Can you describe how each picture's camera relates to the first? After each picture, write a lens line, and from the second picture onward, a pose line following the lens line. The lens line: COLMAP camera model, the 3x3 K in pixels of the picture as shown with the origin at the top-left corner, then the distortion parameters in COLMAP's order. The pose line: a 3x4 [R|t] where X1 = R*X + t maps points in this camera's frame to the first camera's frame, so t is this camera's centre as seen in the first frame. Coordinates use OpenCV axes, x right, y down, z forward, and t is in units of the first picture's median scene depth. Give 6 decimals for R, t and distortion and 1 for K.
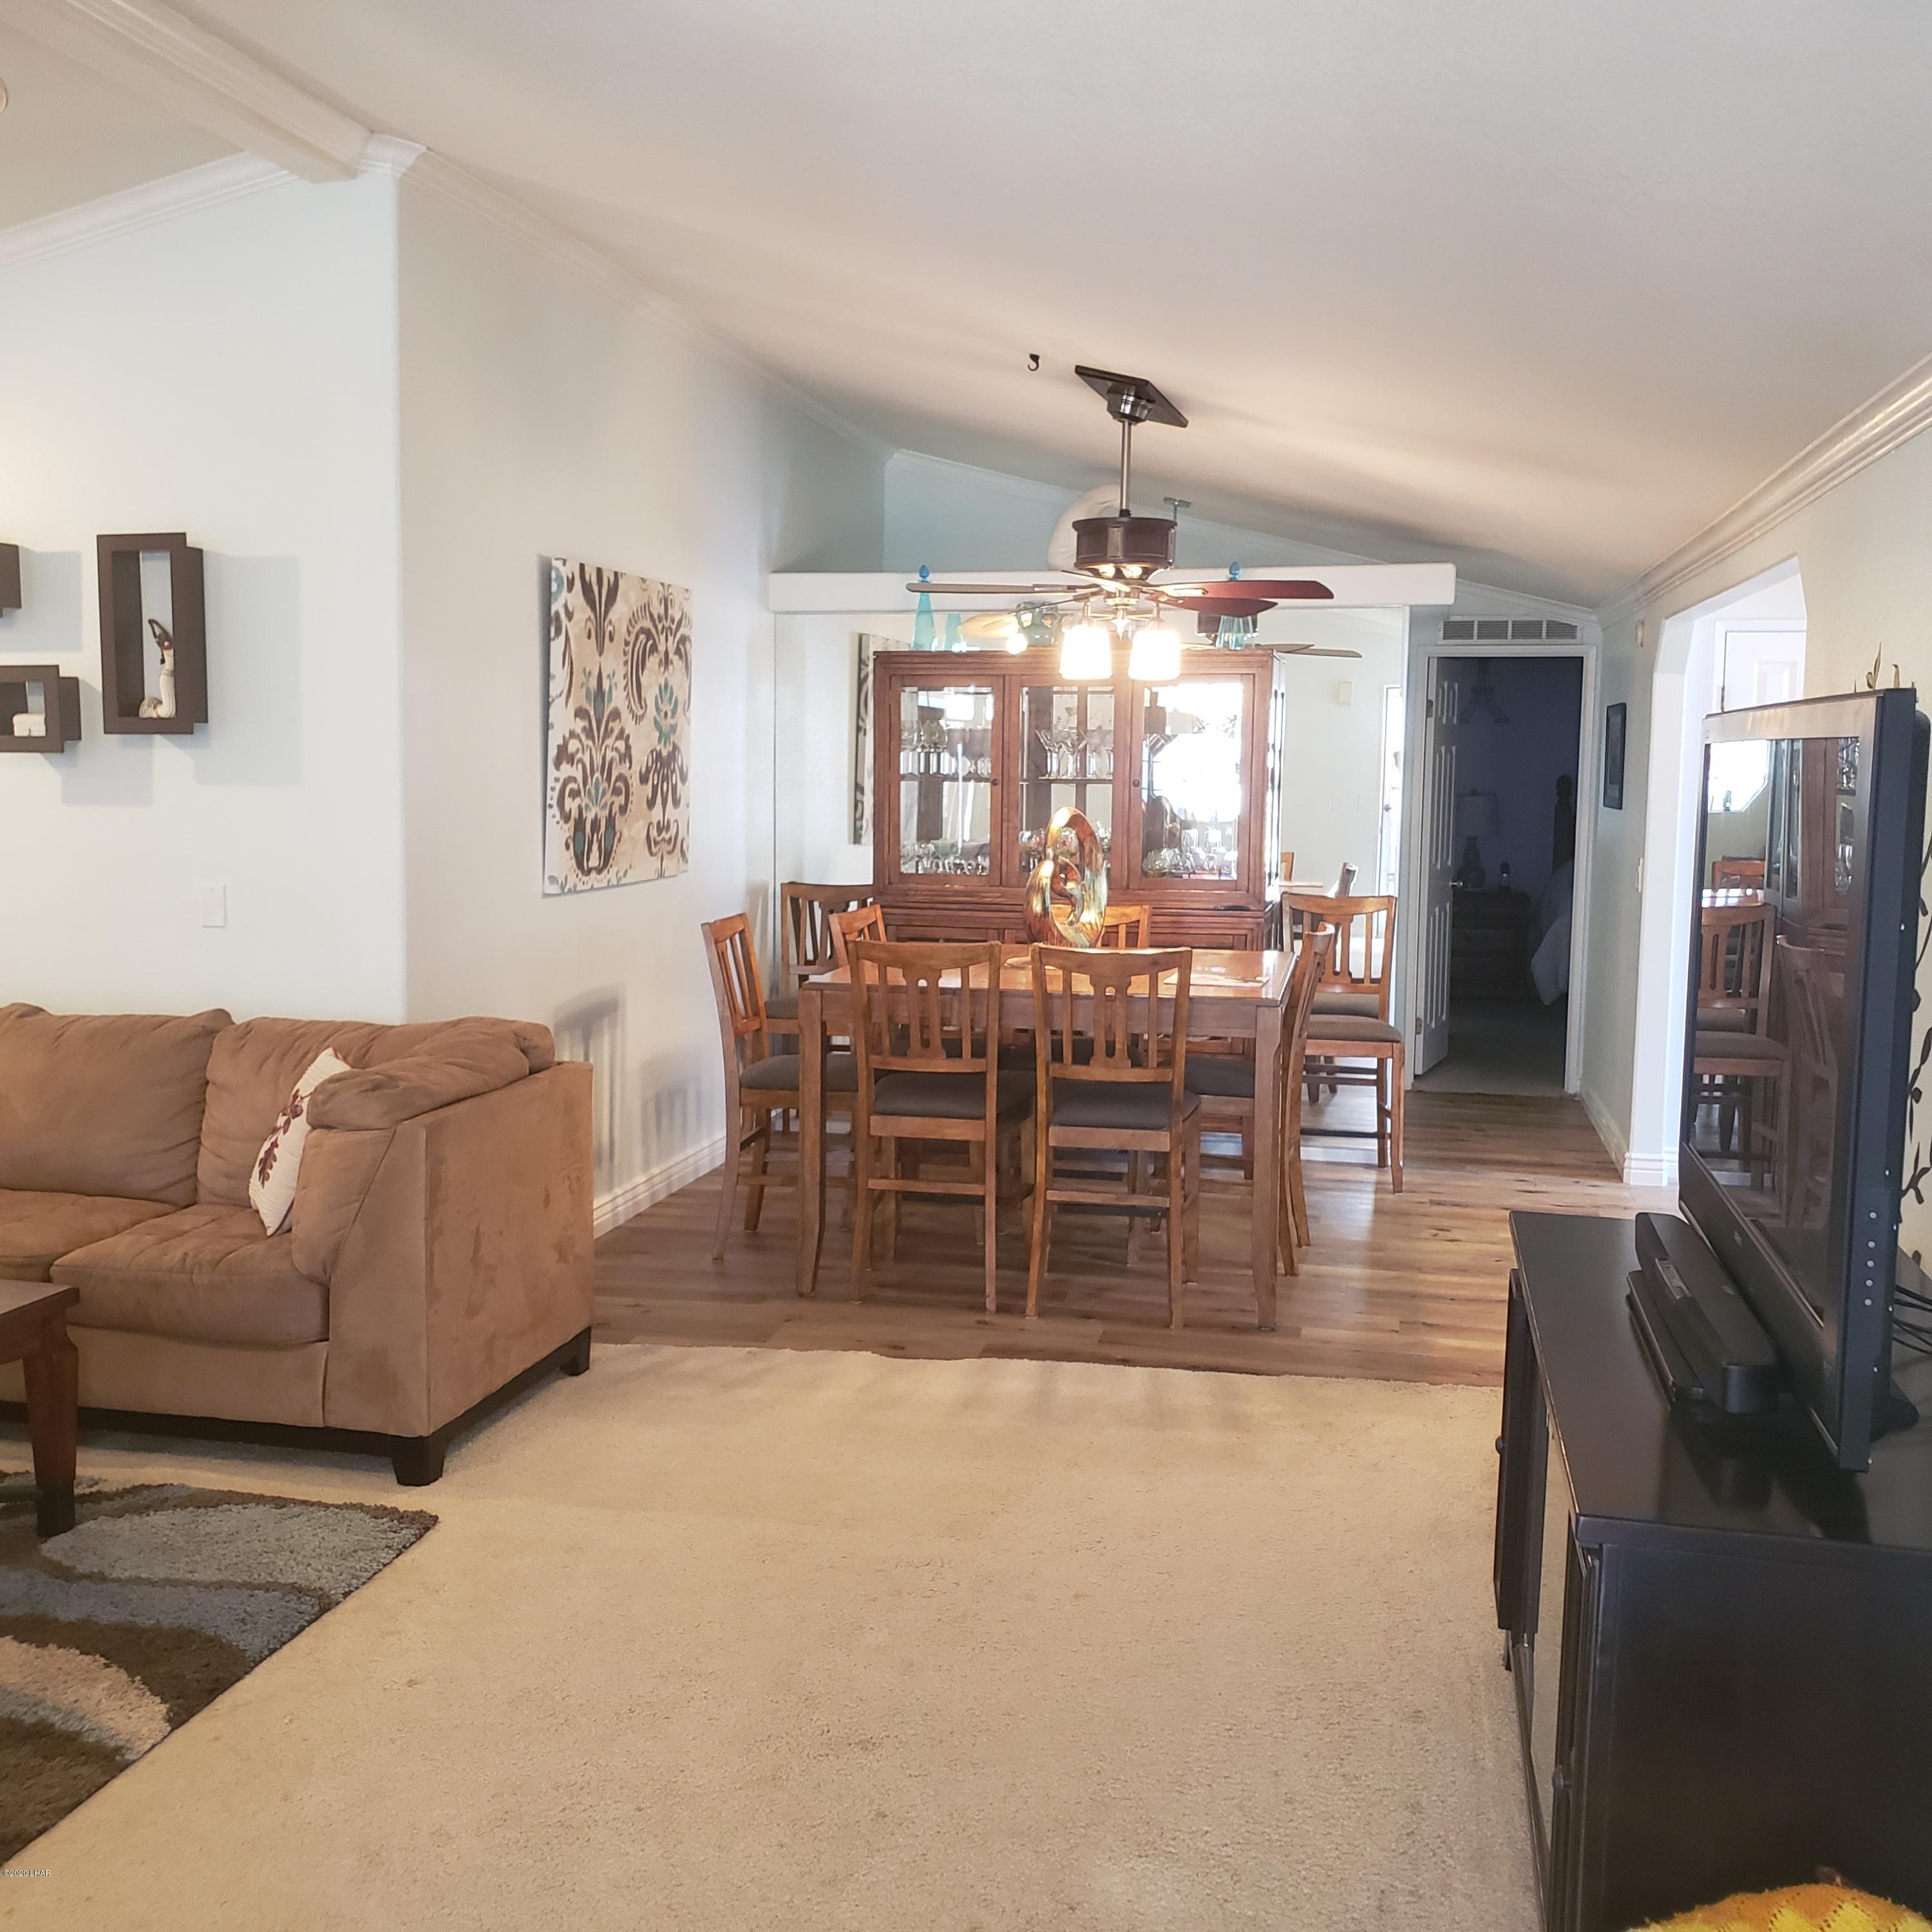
lens RADIAL K [[2050.2, 0, 966.0], [0, 2050.2, 966.0], [0, 0, 1]] dist [-0.076188, 0.004972]
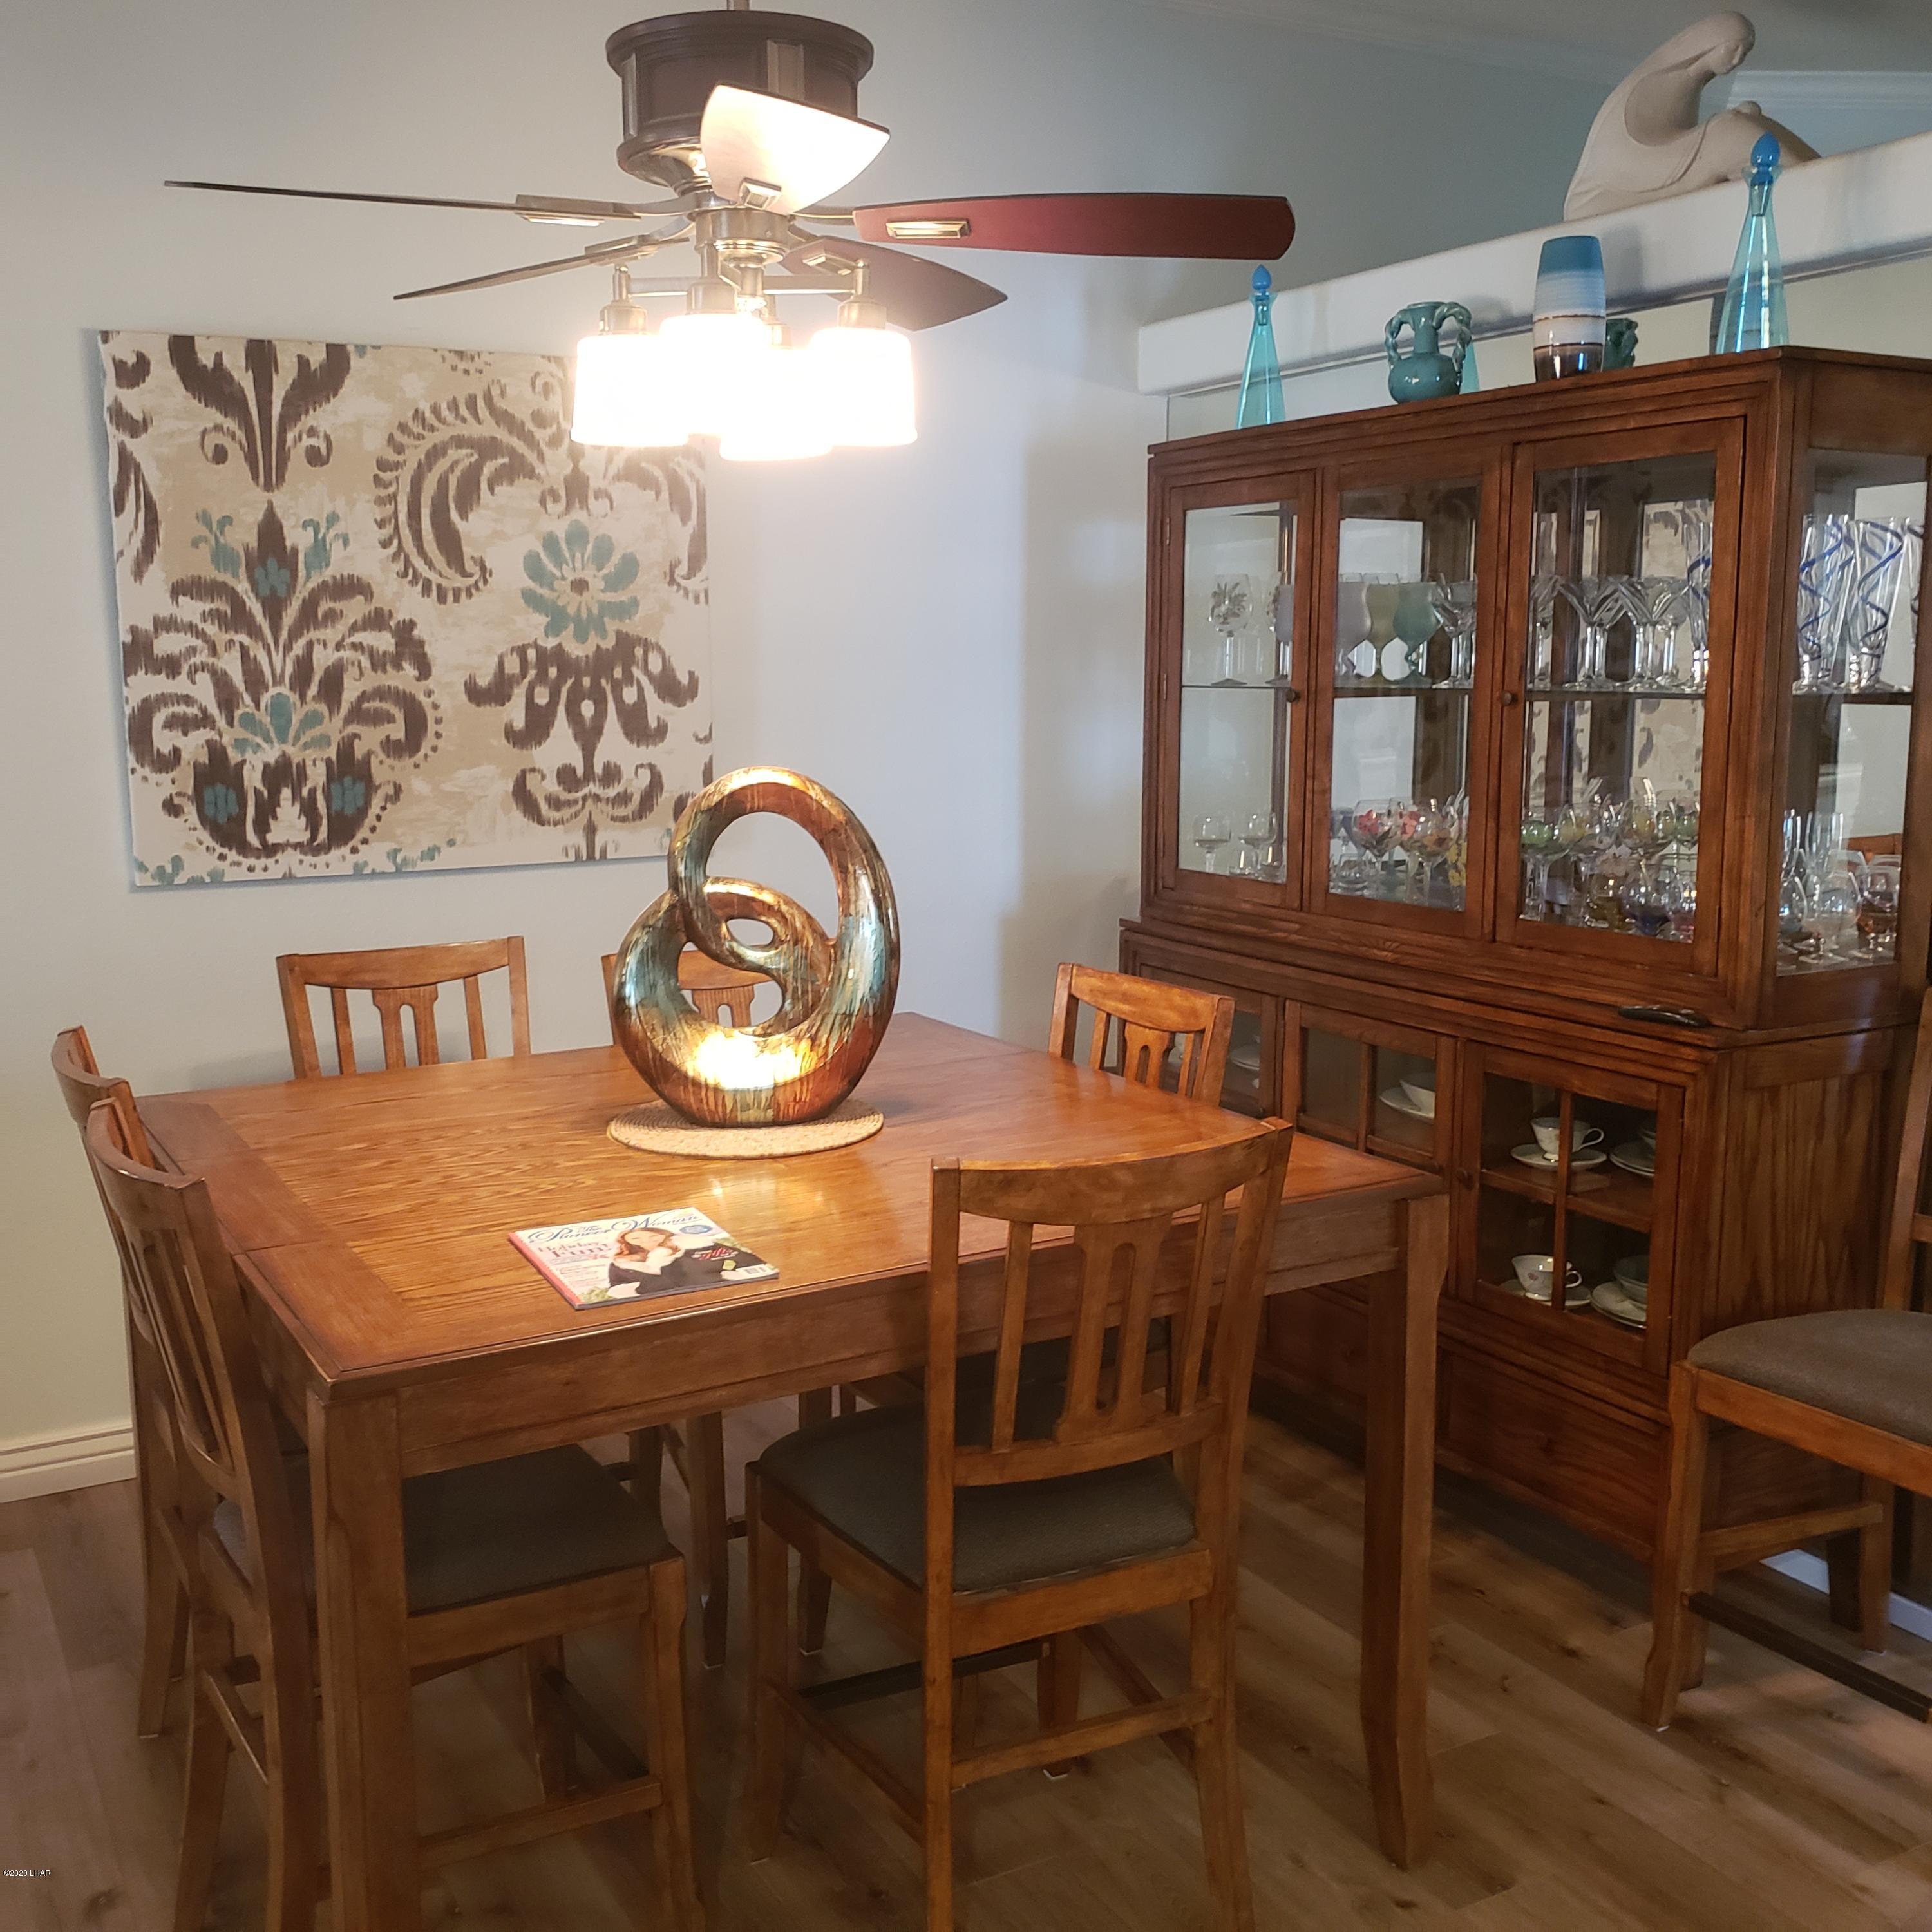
lens RADIAL K [[2050.2, 0, 966.0], [0, 2050.2, 966.0], [0, 0, 1]] dist [-0.076188, 0.004972]
pose [[0.663392, 0.093970, -0.742348, 0.402146], [-0.063058, 0.995575, 0.069674, -0.066941], [0.745611, 0.000590, 0.666382, 0.749955]]
